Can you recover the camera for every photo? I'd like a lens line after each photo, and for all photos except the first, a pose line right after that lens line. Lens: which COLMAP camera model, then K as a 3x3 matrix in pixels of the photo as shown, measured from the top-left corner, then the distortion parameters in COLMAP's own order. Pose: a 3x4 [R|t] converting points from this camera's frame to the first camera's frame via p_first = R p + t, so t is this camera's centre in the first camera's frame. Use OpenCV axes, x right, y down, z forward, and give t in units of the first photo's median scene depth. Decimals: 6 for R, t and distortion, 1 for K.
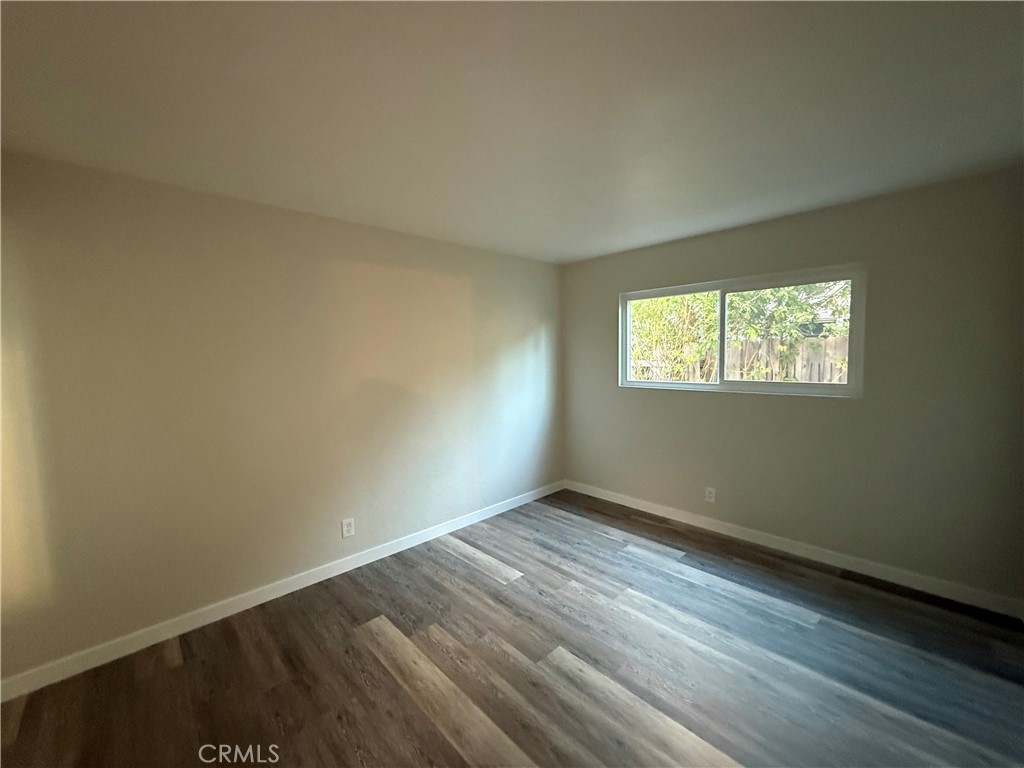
lens RADIAL K [[409.2, 0, 509.7], [0, 409.2, 384.1], [0, 0, 1]] dist [0.000647, -0.000125]
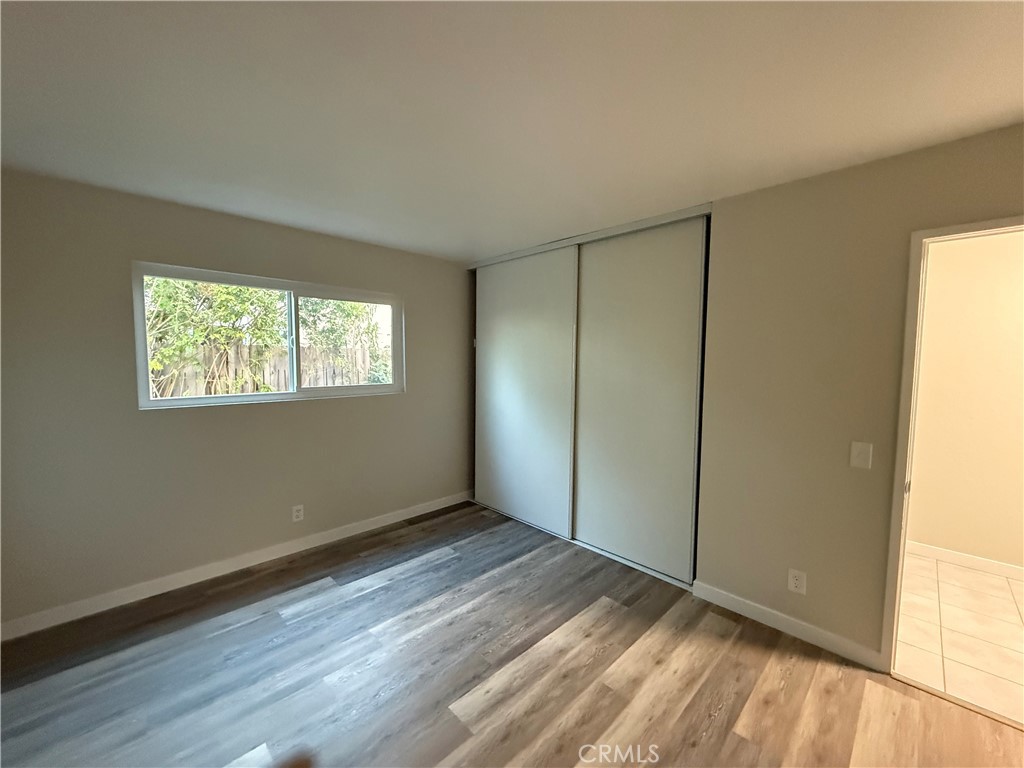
lens RADIAL K [[409.2, 0, 509.7], [0, 409.2, 384.1], [0, 0, 1]] dist [0.000647, -0.000125]
pose [[-0.017109, -0.045757, 0.998806, -0.528901], [0.067946, 0.996590, 0.046820, -0.036457], [-0.997542, 0.068666, -0.013941, 0.651395]]
